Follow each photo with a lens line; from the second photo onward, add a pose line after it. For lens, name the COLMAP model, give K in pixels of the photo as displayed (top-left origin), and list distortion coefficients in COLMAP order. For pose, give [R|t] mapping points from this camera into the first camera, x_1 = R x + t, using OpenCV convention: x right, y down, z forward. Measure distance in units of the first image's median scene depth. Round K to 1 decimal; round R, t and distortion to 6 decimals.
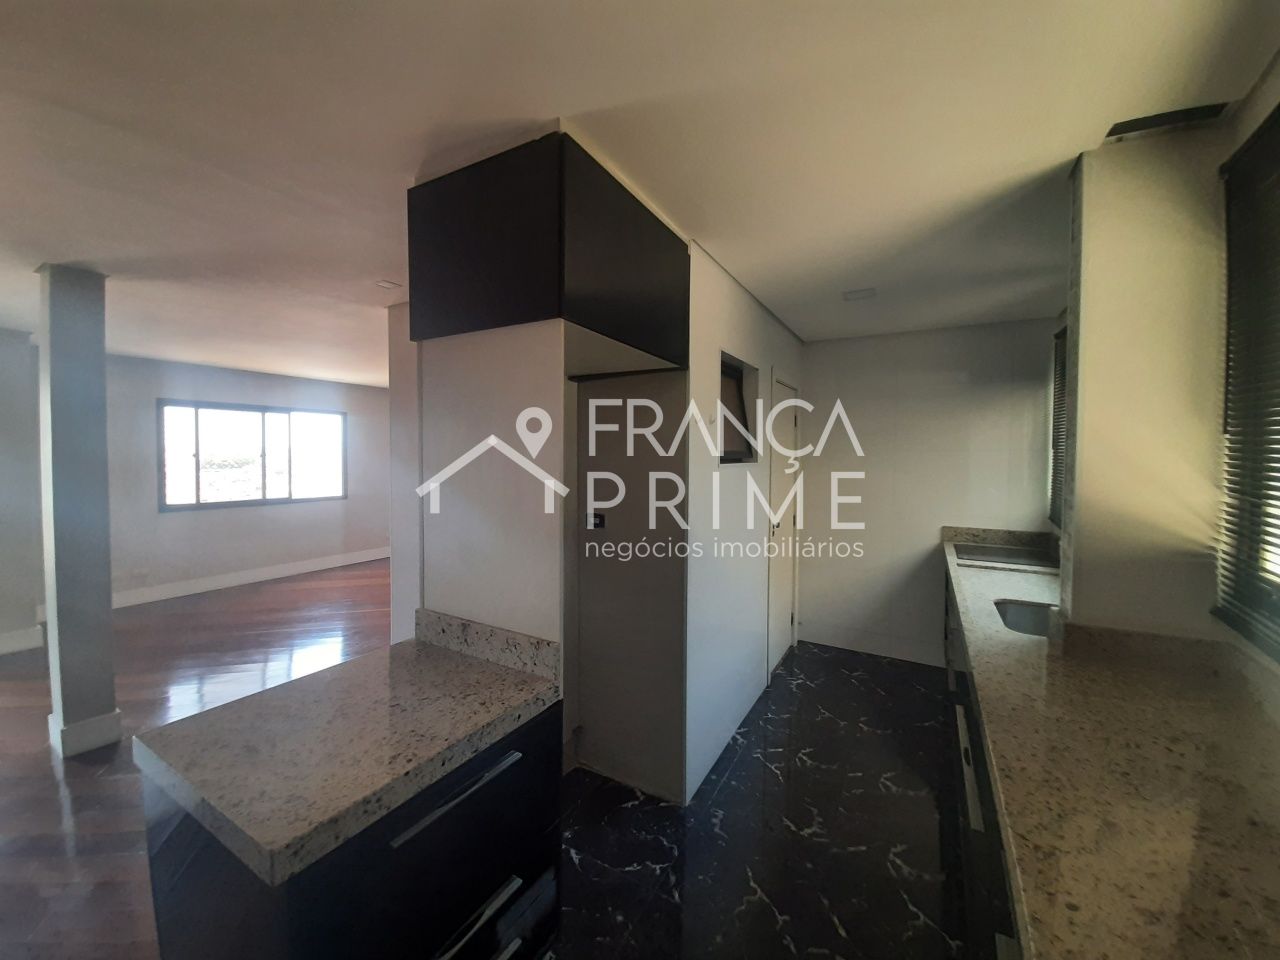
lens RADIAL K [[508.6, 0, 637.6], [0, 508.6, 470.4], [0, 0, 1]] dist [-0.001677, -0.003000]
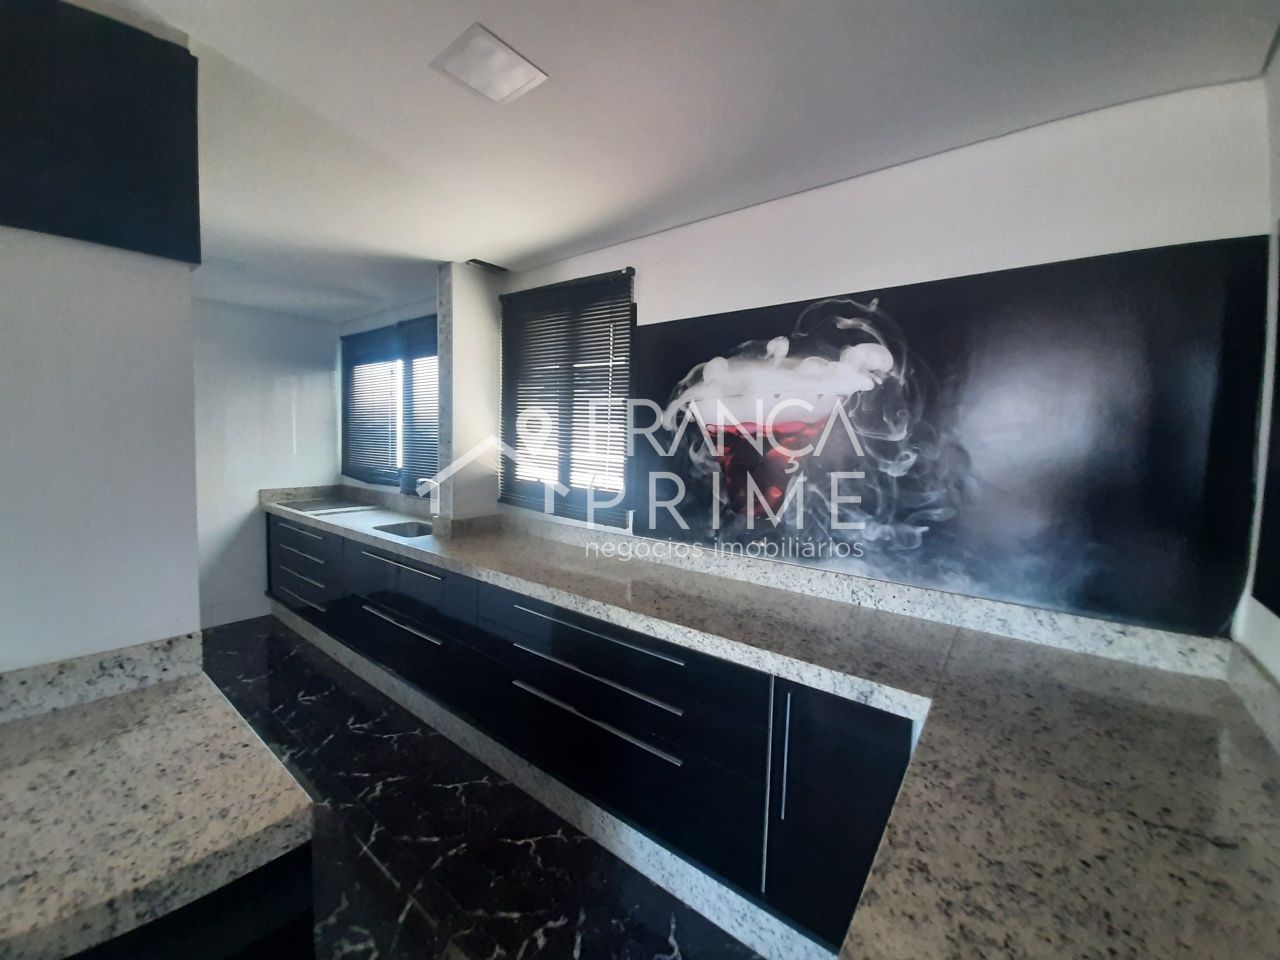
lens RADIAL K [[508.6, 0, 634.5], [0, 508.6, 478.4], [0, 0, 1]] dist [-0.001677, -0.003000]
pose [[0.127736, -0.087002, 0.987985, -0.892339], [0.010622, 0.996208, 0.086353, -0.000582], [-0.991751, -0.000536, 0.128176, 0.114753]]
